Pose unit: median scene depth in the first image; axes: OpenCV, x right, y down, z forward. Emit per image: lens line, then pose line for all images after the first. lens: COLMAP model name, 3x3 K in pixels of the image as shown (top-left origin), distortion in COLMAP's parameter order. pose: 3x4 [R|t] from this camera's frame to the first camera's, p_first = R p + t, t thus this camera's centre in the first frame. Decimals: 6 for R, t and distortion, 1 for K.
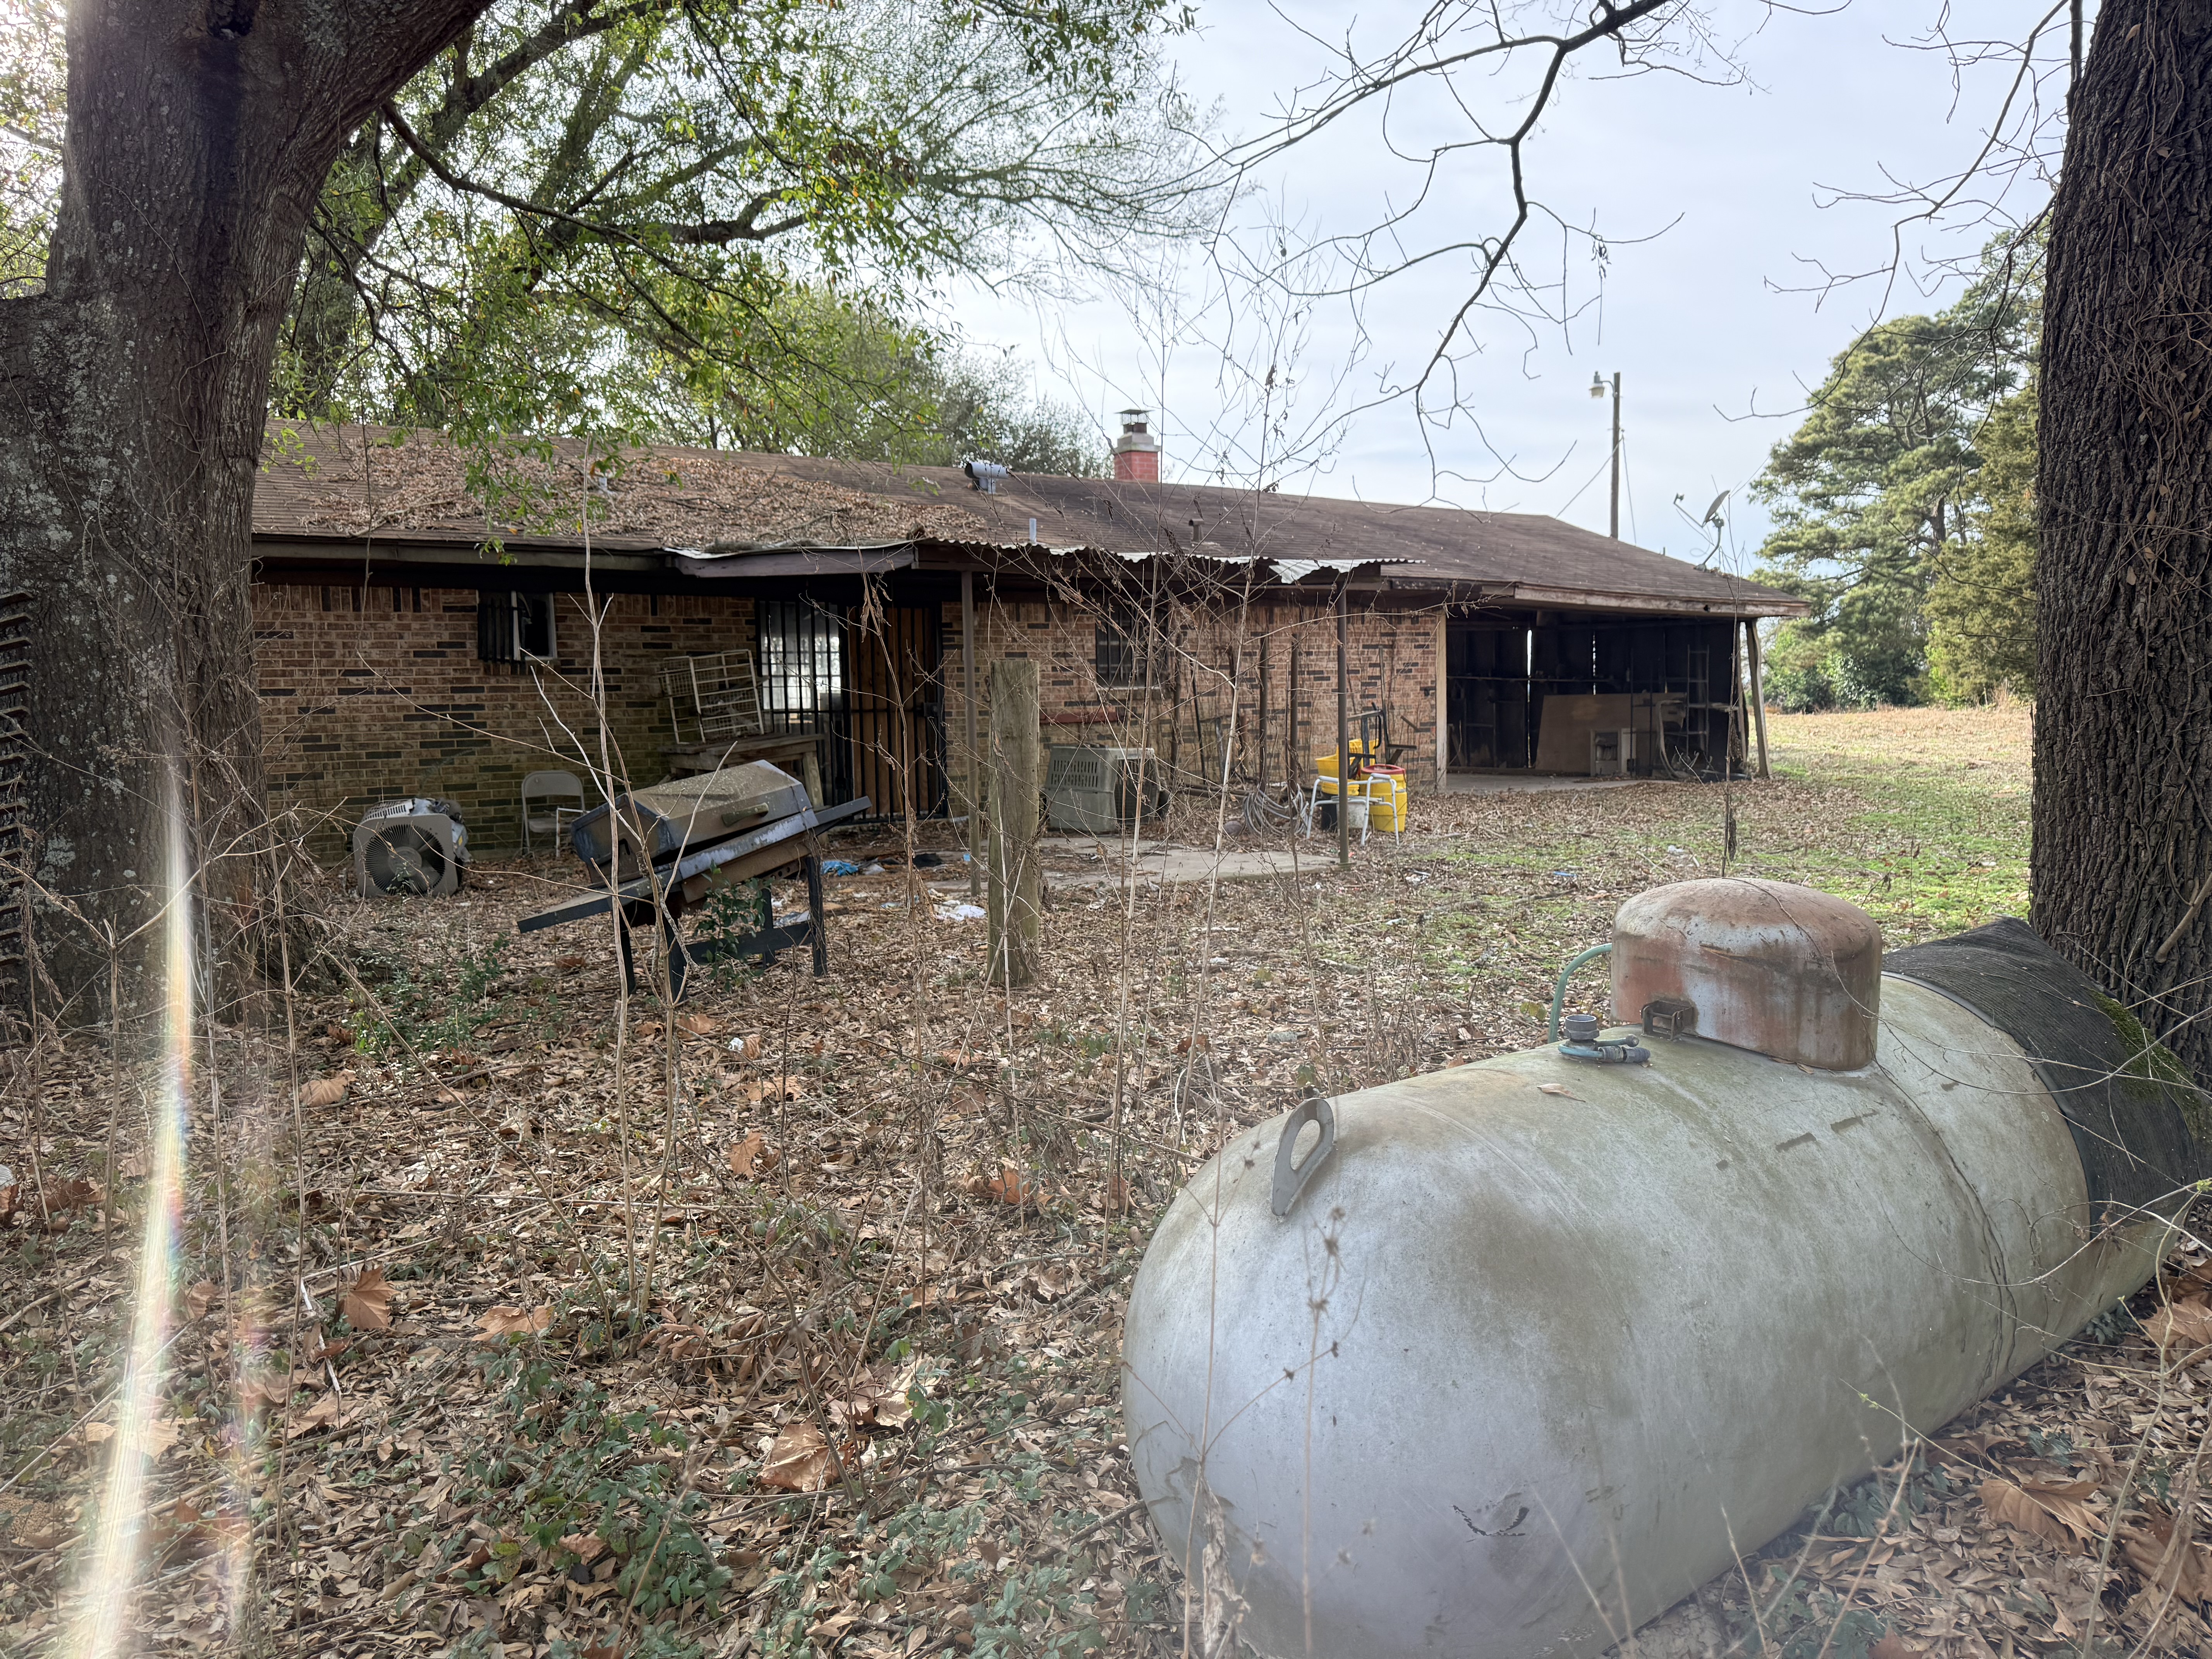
lens RADIAL K [[1571.9, 0, 1106.0], [0, 1571.9, 829.5], [0, 0, 1]] dist [0.072603, -0.092718]
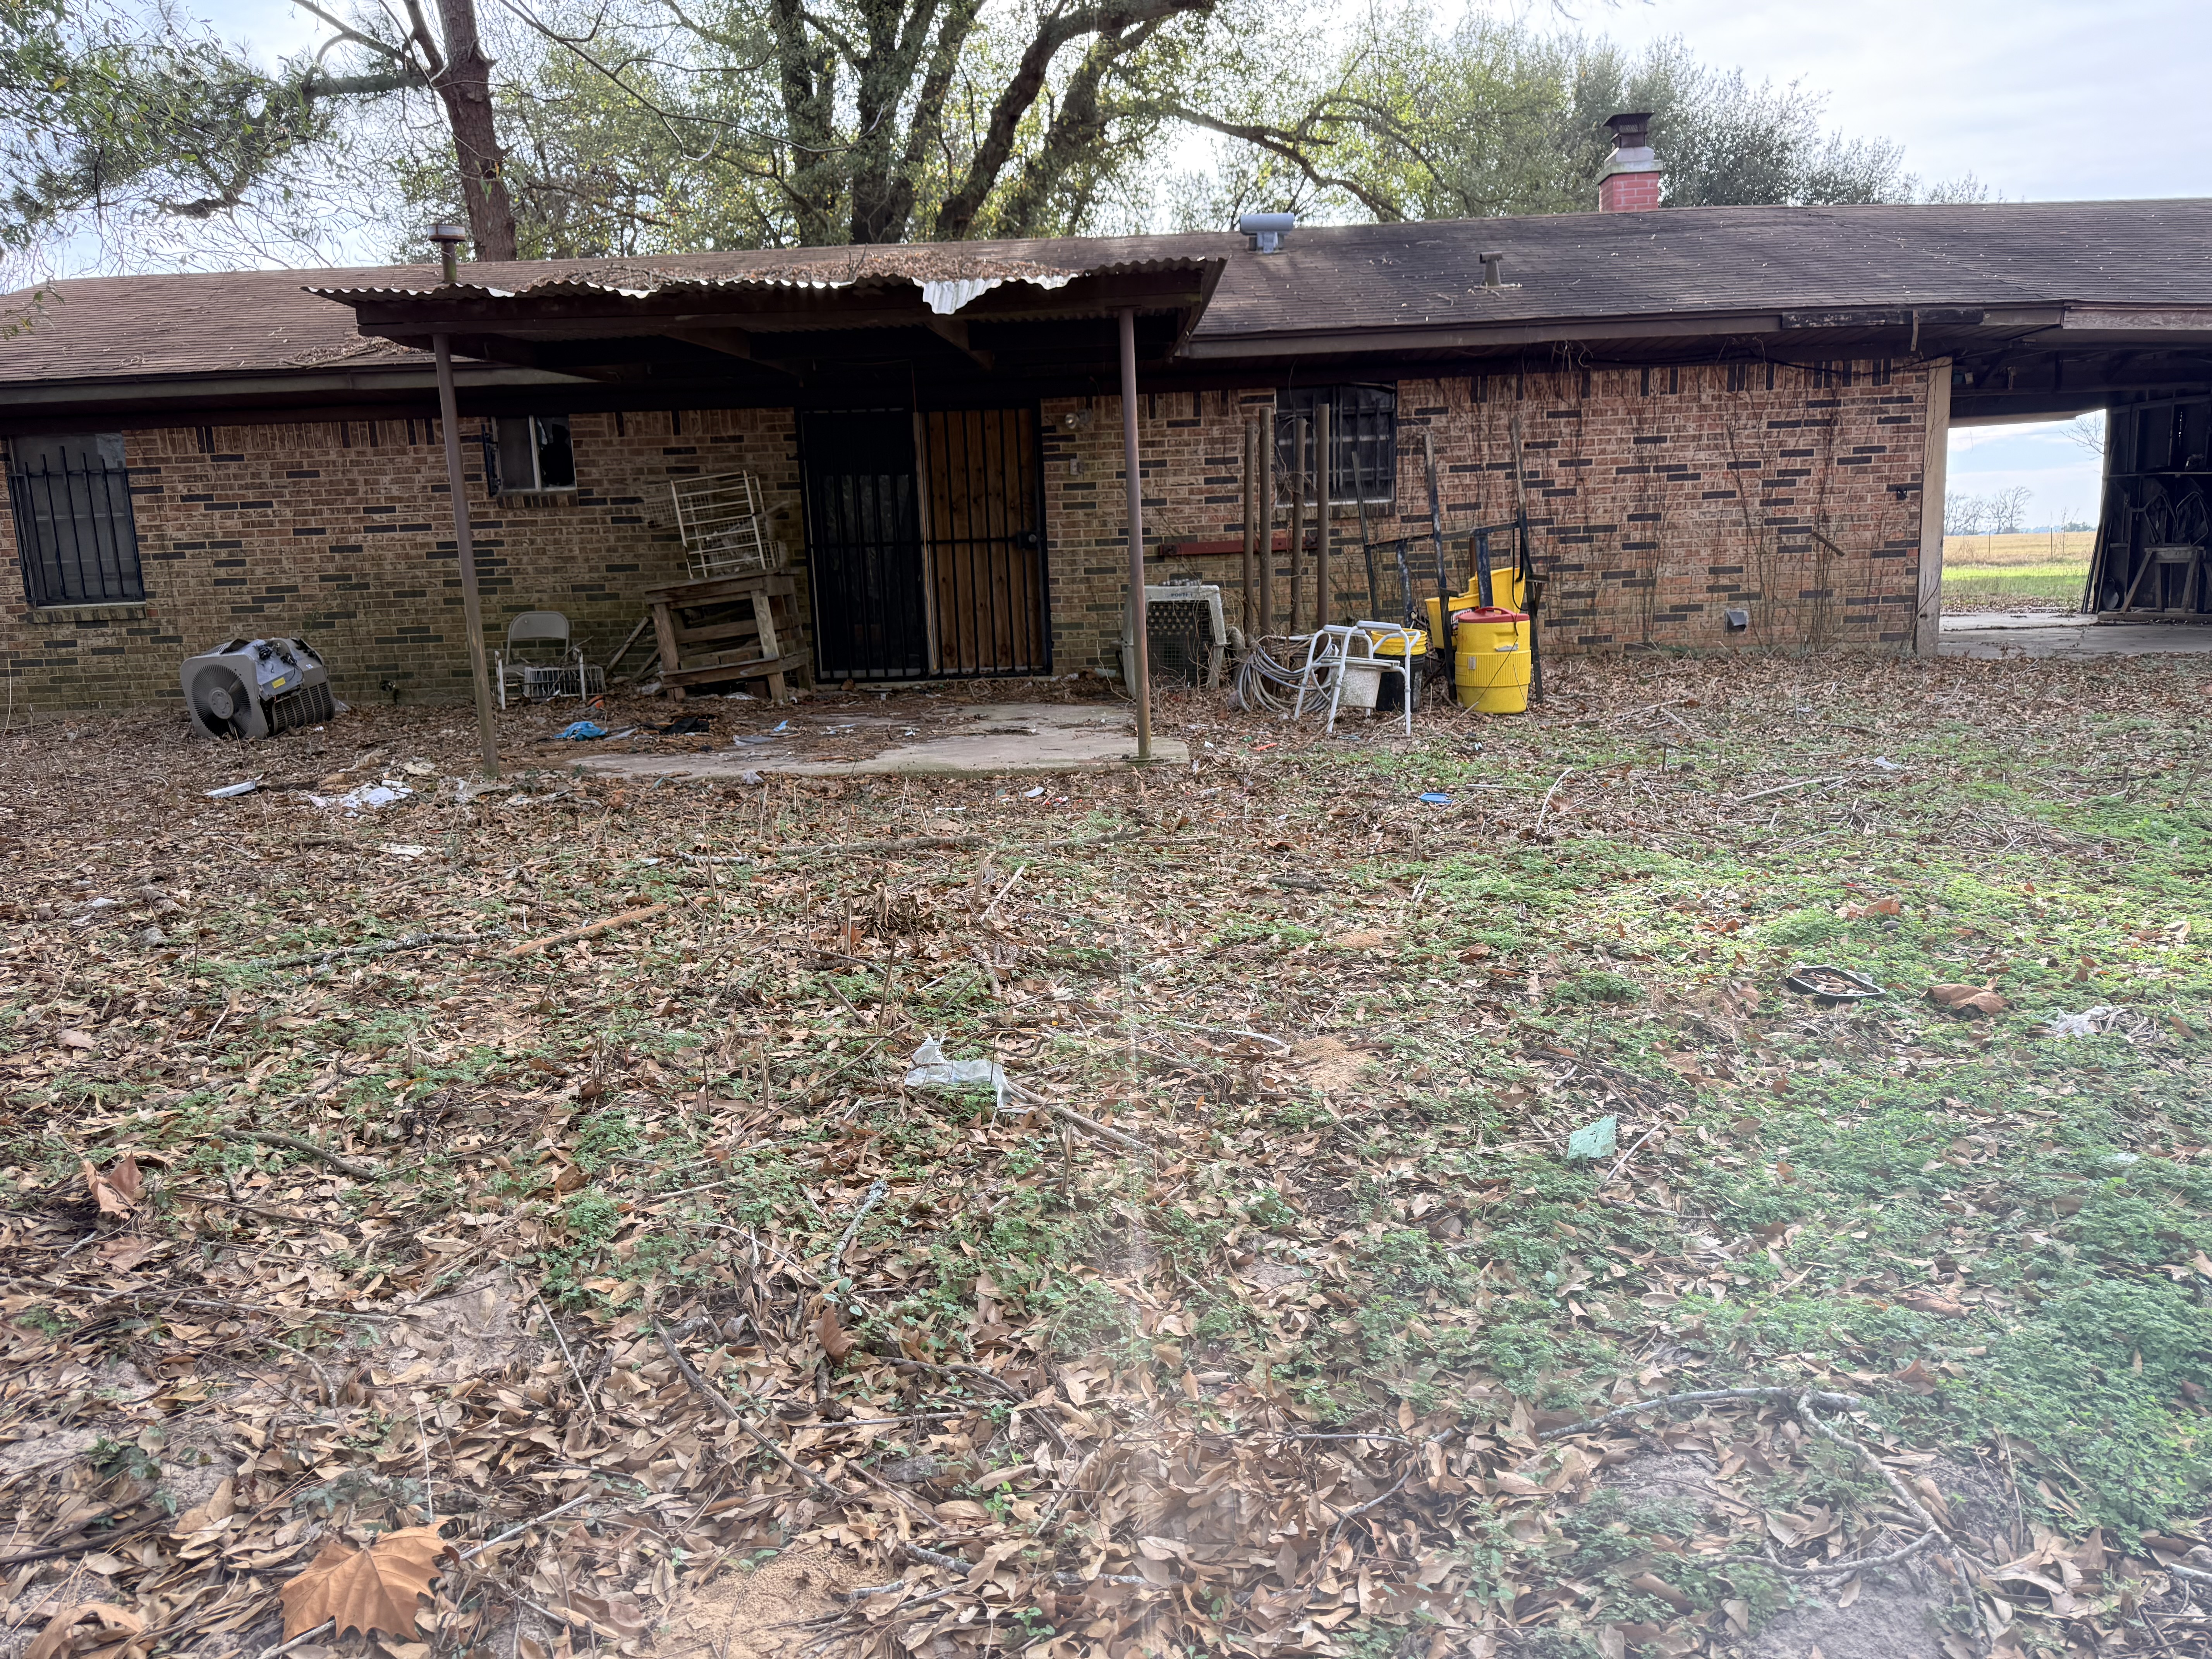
lens RADIAL K [[1571.9, 0, 1106.0], [0, 1571.9, 829.5], [0, 0, 1]] dist [0.072603, -0.092718]
pose [[0.819041, 0.089574, -0.566699, 0.462845], [-0.027330, 0.992707, 0.117410, -0.028199], [0.573083, -0.080675, 0.815516, 0.415710]]
